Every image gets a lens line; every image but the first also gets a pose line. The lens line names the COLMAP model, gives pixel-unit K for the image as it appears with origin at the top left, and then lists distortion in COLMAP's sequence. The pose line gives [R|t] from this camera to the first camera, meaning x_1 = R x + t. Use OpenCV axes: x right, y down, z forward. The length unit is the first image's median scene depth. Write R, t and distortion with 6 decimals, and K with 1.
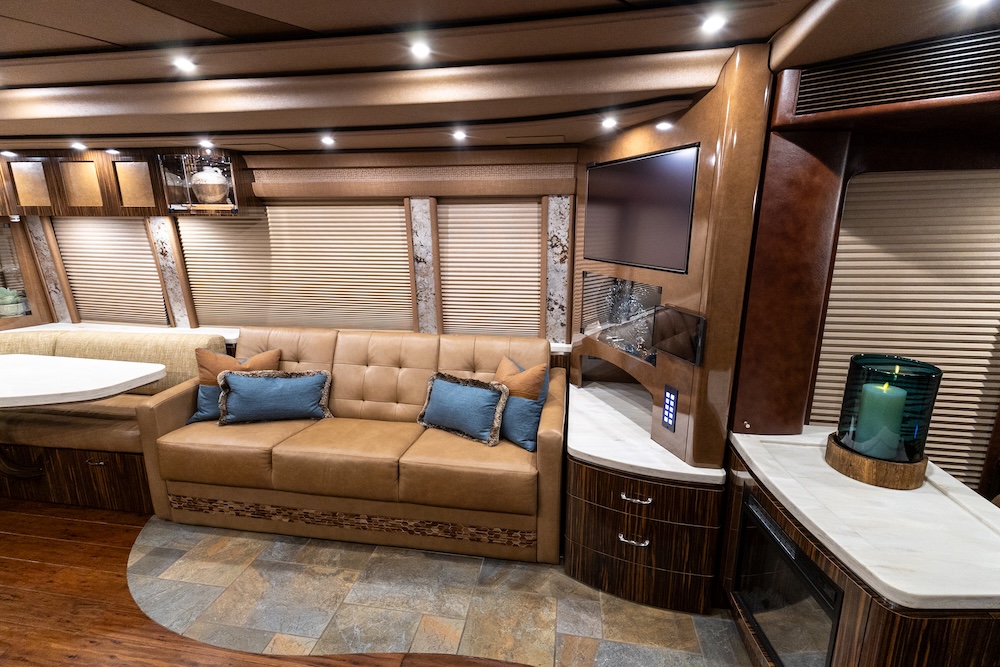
lens RADIAL K [[475.5, 0, 459.1], [0, 475.5, 331.2], [0, 0, 1]] dist [0.015240, -0.000400]
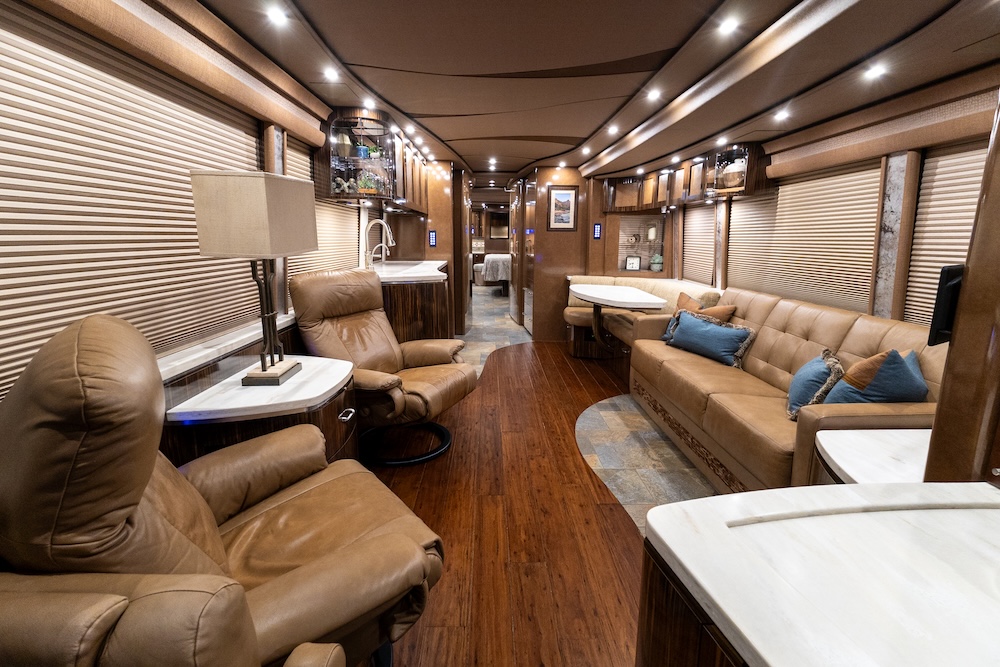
lens RADIAL K [[456.0, 0, 494.2], [0, 456.0, 327.4], [0, 0, 1]] dist [0.025291, -0.000394]
pose [[0.182234, 0.193752, -0.963977, 0.643293], [-0.230056, 0.961582, 0.149780, 0.057447], [0.955963, 0.194474, 0.219807, 0.187900]]
